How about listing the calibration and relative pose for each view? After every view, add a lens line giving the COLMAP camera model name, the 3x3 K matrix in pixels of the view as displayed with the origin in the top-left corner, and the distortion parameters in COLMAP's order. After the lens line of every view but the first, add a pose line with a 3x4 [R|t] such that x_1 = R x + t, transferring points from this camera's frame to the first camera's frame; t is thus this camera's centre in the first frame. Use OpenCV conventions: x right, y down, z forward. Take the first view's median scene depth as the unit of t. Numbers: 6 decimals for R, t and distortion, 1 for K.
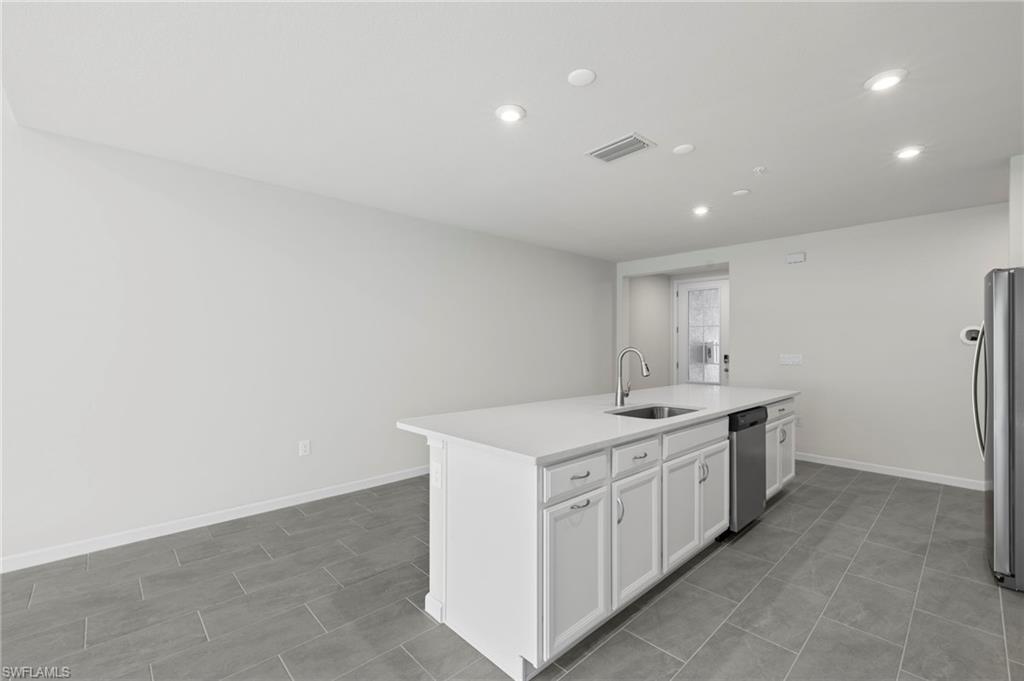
lens RADIAL K [[435.1, 0, 506.9], [0, 435.1, 347.6], [0, 0, 1]] dist [0.002709, -0.000164]
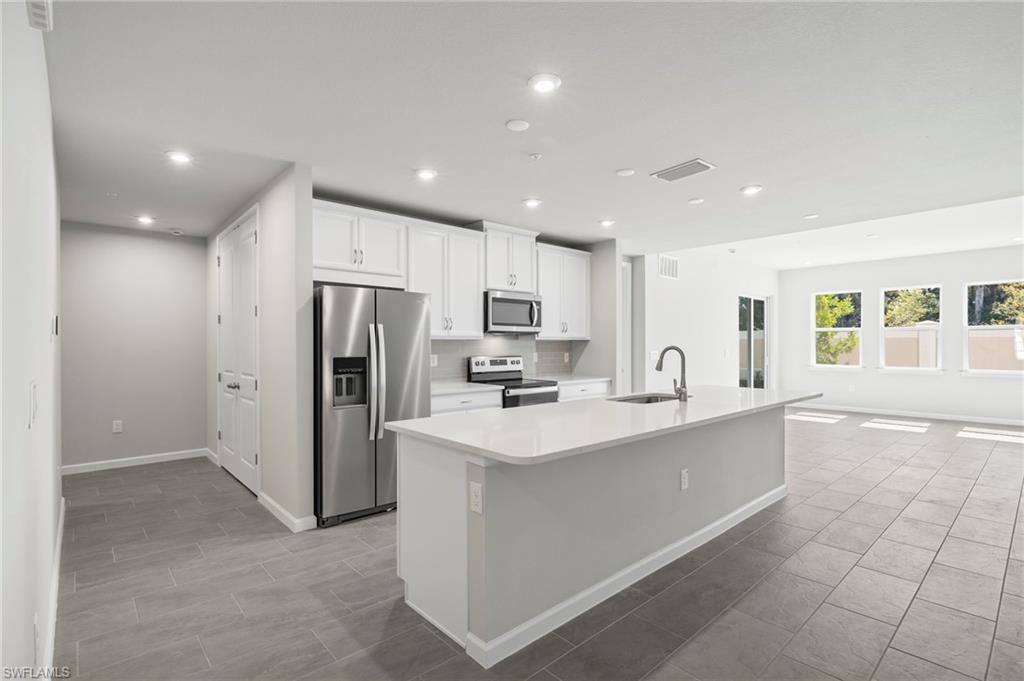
lens RADIAL K [[482.3, 0, 518.1], [0, 482.3, 348.9], [0, 0, 1]] dist [0.000891, -0.000045]
pose [[-0.999832, -0.001313, 0.018268, 0.737372], [-0.001001, 0.999854, 0.017061, -0.016061], [-0.018288, 0.017040, -0.999688, 2.516139]]
